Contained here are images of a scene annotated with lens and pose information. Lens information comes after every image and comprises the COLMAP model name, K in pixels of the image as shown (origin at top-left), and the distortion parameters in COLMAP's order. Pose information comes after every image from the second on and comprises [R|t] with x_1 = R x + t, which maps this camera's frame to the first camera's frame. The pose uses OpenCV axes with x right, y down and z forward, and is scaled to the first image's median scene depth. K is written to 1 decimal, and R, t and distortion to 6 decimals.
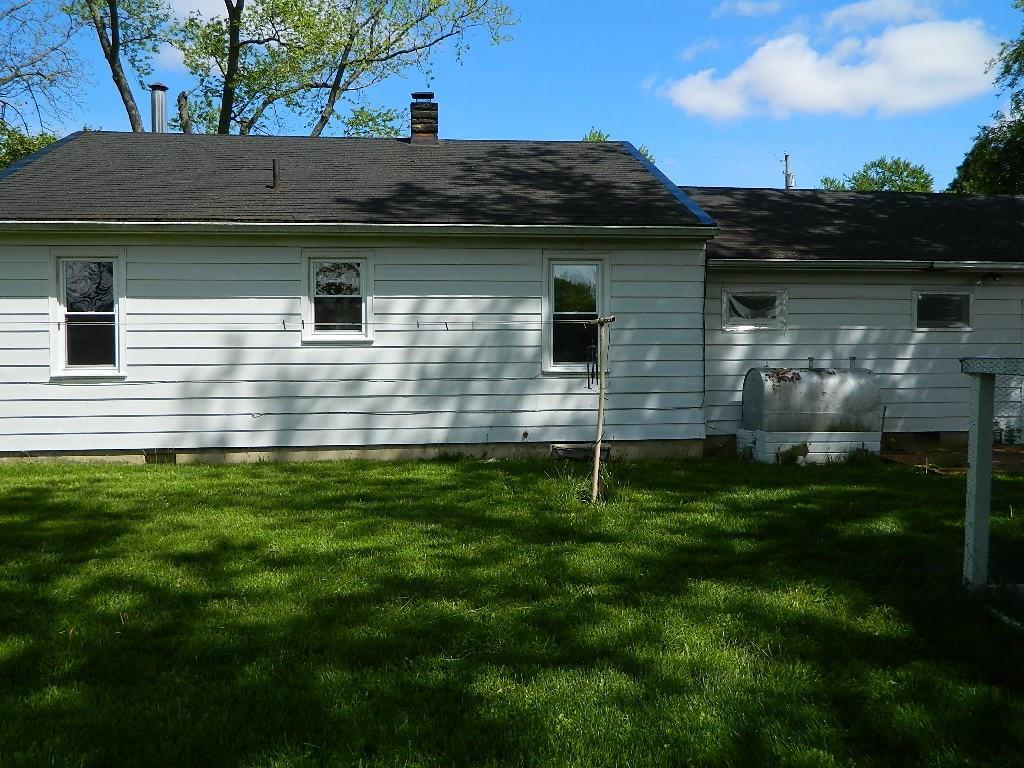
lens RADIAL K [[849.5, 0, 512.5], [0, 849.5, 376.7], [0, 0, 1]] dist [-0.010797, -0.000587]
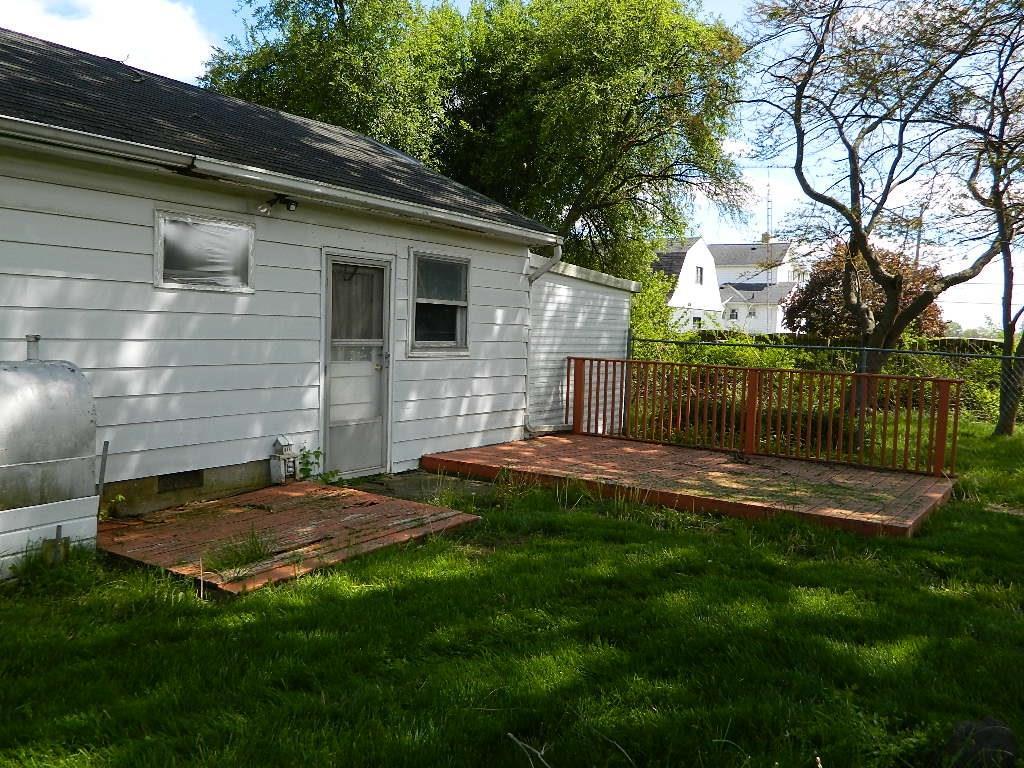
lens RADIAL K [[849.5, 0, 511.9], [0, 849.5, 374.4], [0, 0, 1]] dist [-0.010797, -0.000587]
pose [[0.641369, -0.020311, 0.766964, 0.208087], [-0.001311, 0.999619, 0.027568, -0.014542], [-0.767231, -0.018687, 0.641098, 0.489302]]
